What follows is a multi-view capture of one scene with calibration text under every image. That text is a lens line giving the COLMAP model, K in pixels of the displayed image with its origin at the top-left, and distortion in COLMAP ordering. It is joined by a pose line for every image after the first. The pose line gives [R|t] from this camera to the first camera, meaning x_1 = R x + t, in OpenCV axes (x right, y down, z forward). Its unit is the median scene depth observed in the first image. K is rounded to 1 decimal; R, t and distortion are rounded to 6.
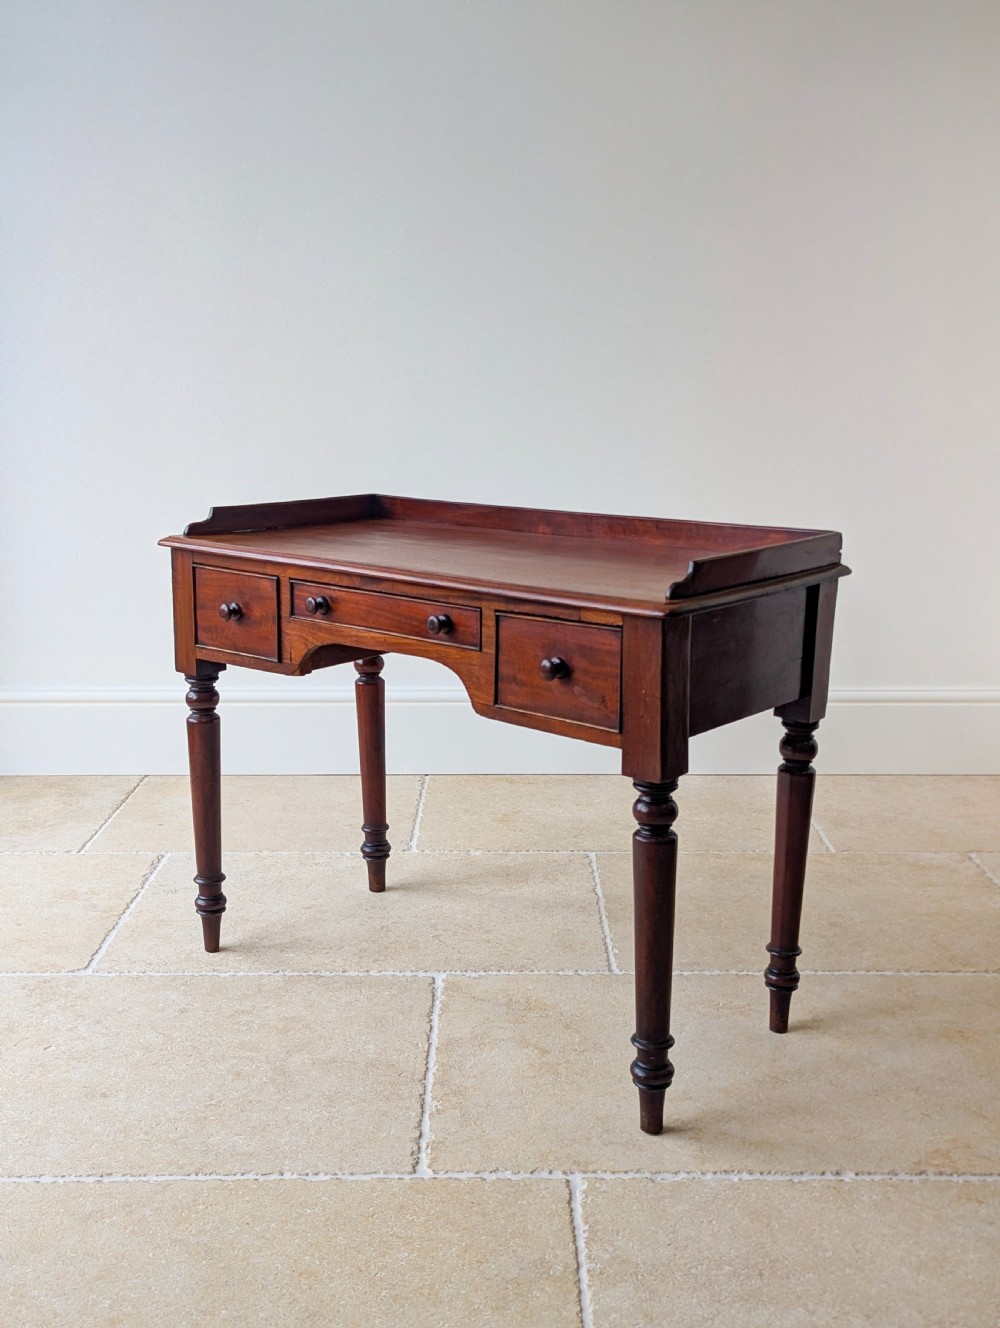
lens RADIAL K [[1314.5, 0, 497.3], [0, 1314.5, 655.4], [0, 0, 1]] dist [0.039742, 0.006066]
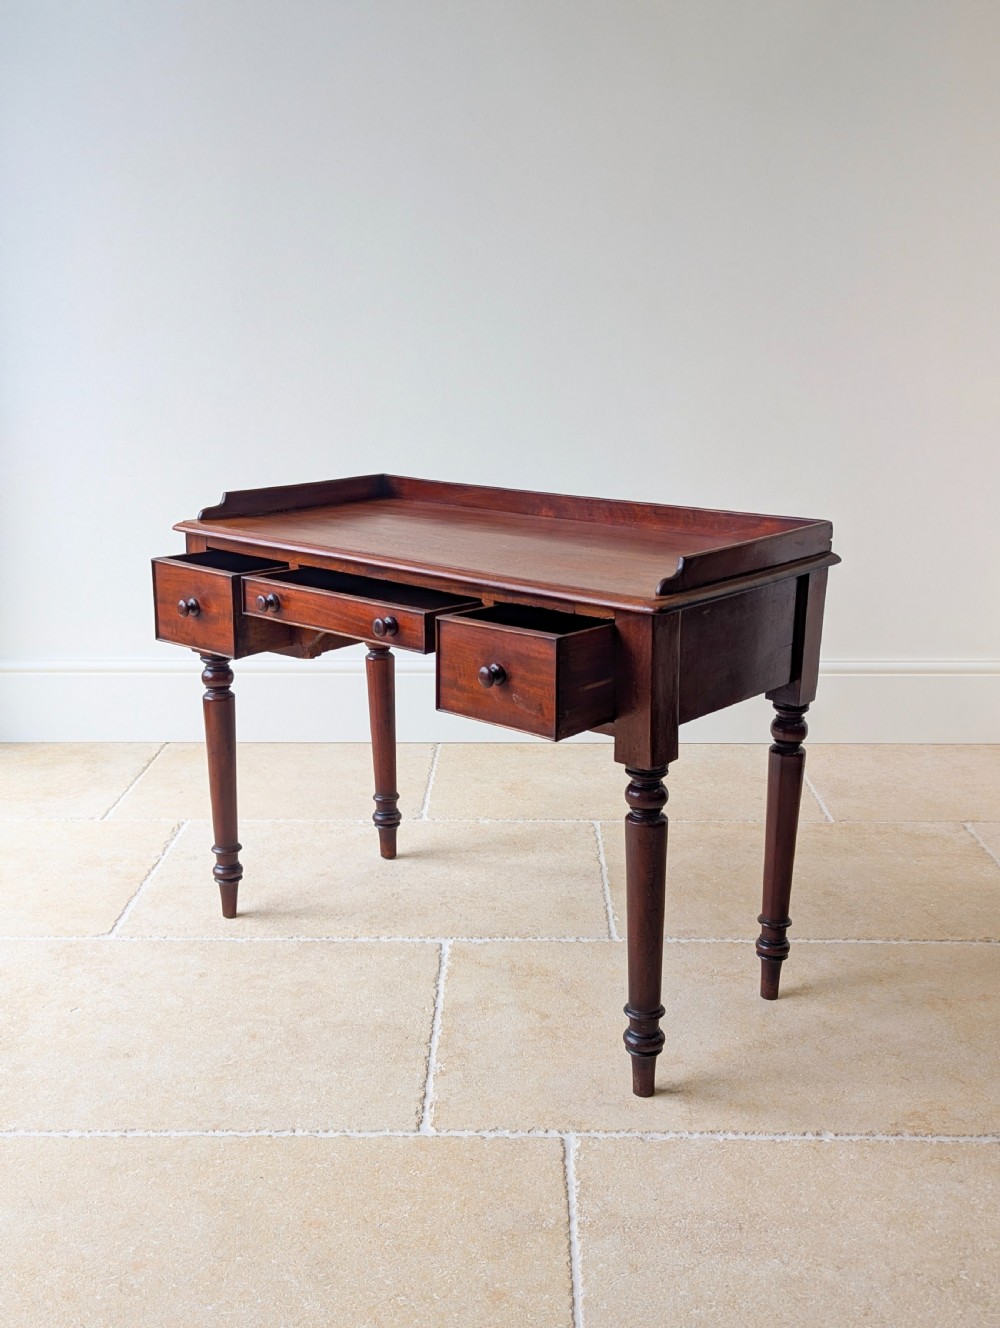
lens RADIAL K [[1311.6, 0, 497.6], [0, 1311.6, 665.3], [0, 0, 1]] dist [0.041188, -0.007219]
pose [[0.999865, 0.001346, -0.016366, 0.016881], [-0.000638, 0.999067, 0.043172, -0.026706], [0.016409, -0.043156, 0.998934, -0.038327]]
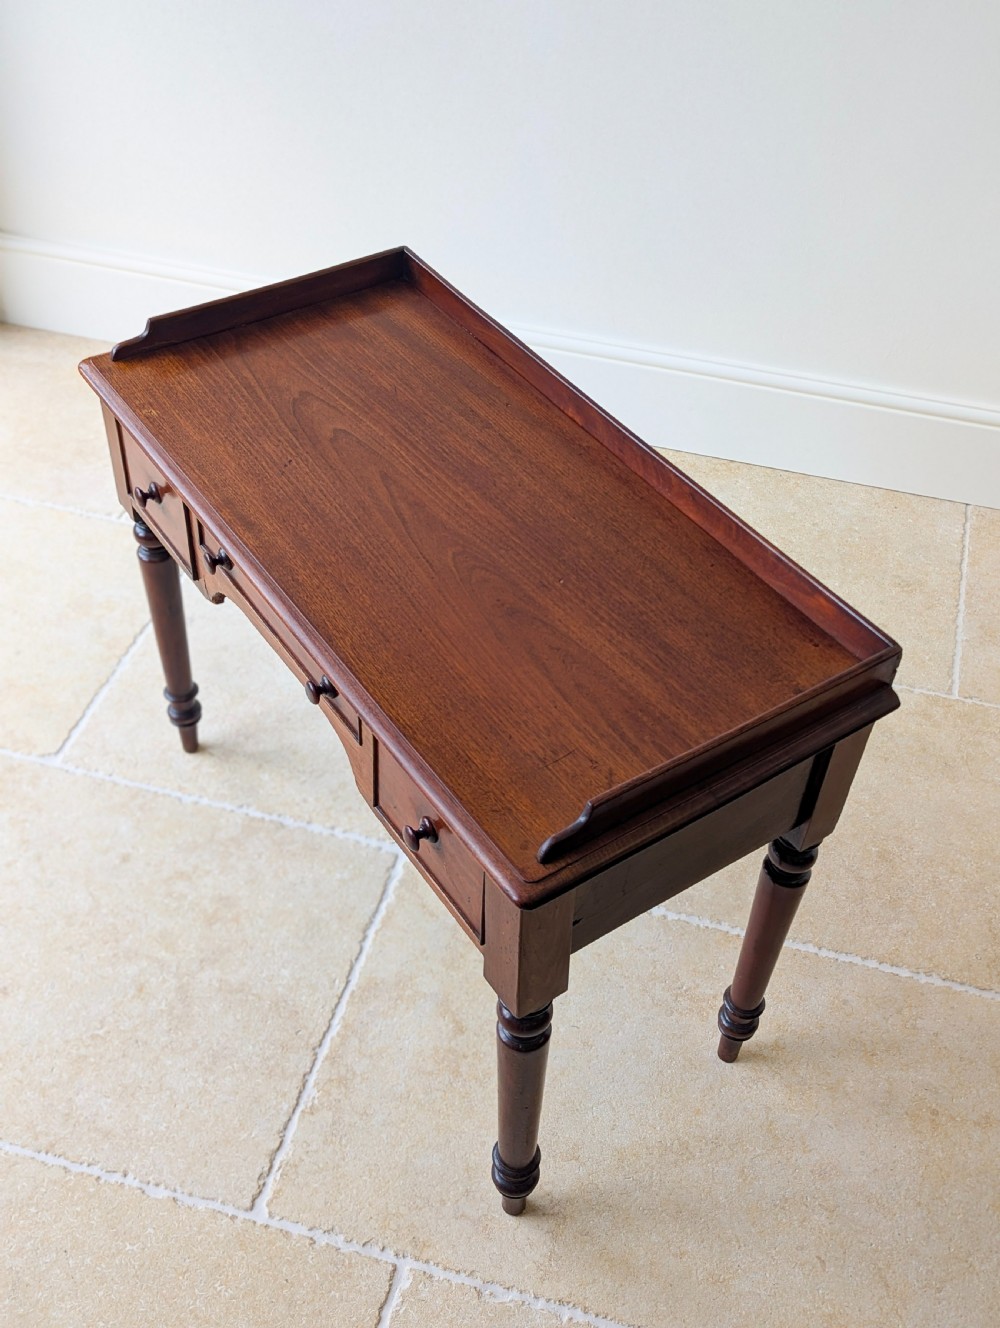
lens RADIAL K [[1350.7, 0, 525.5], [0, 1350.7, 595.1], [0, 0, 1]] dist [0.030500, 0.012189]
pose [[0.965513, 0.200700, -0.165843, 0.197269], [-0.090836, 0.856640, 0.507855, -0.496945], [0.243994, -0.475276, 0.845328, 0.396183]]
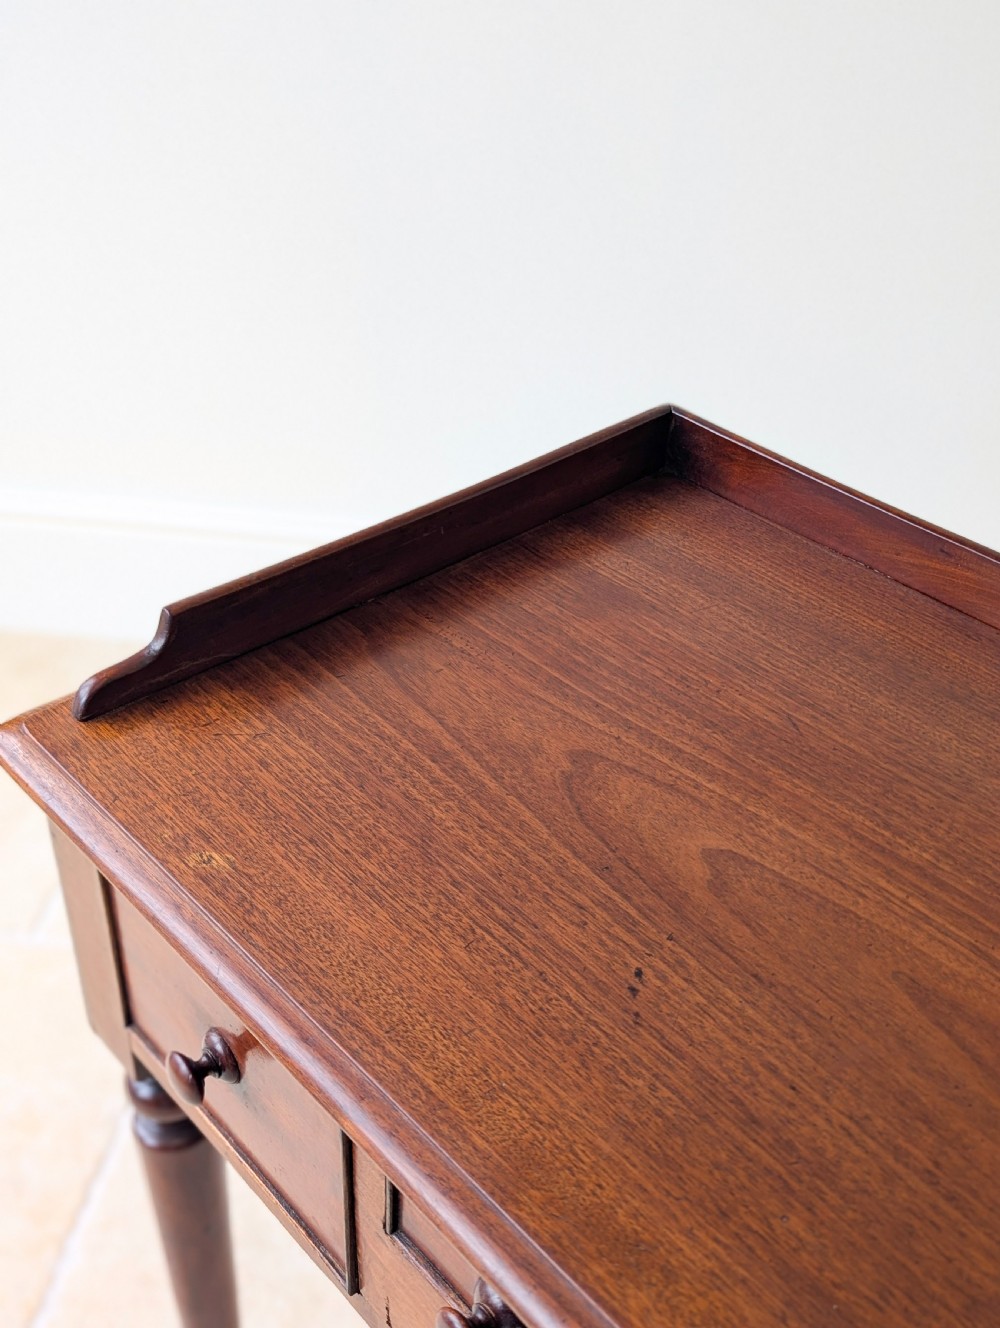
lens RADIAL K [[1374.4, 0, 528.4], [0, 1374.4, 628.7], [0, 0, 1]] dist [0.021606, 0.002756]
pose [[0.991800, 0.084713, -0.095693, -0.129240], [-0.043046, 0.926433, 0.373989, -0.291683], [0.120335, -0.366803, 0.922483, 0.900746]]
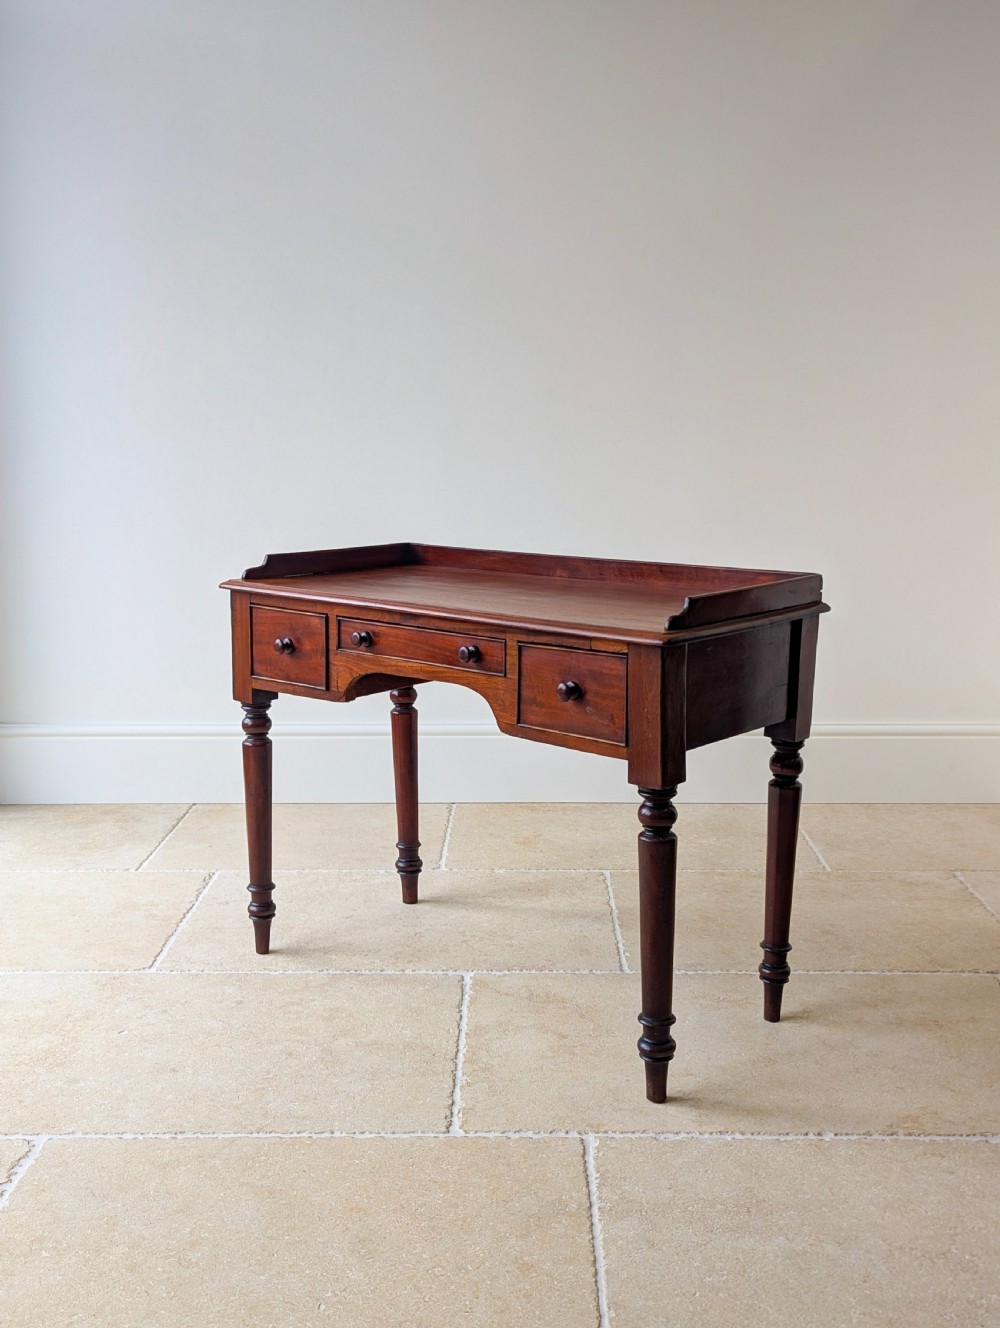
lens RADIAL K [[1307.4, 0, 502.2], [0, 1307.4, 654.5], [0, 0, 1]] dist [0.039305, 0.003019]
pose [[0.999923, -0.000985, -0.012344, -0.001274], [0.000498, 0.999221, -0.039458, 0.022062], [0.012373, 0.039449, 0.999145, -0.142867]]
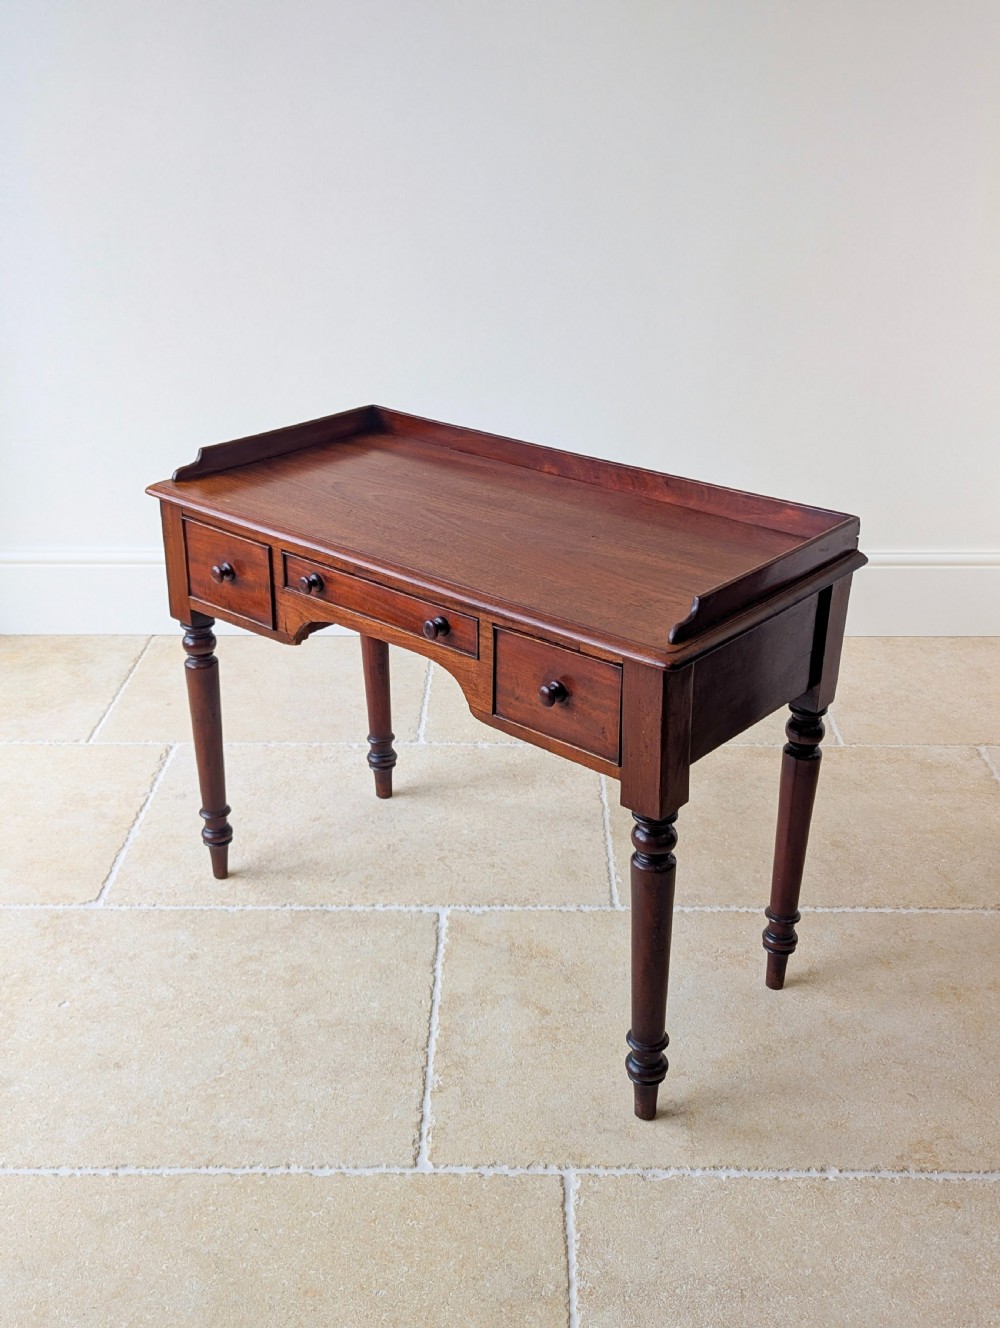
lens RADIAL K [[1325.6, 0, 503.6], [0, 1325.6, 608.8], [0, 0, 1]] dist [0.033265, 0.009570]
pose [[0.999926, 0.001654, -0.012090, 0.017800], [0.000668, 0.981854, 0.189635, -0.227244], [0.012184, -0.189629, 0.981780, 0.049662]]
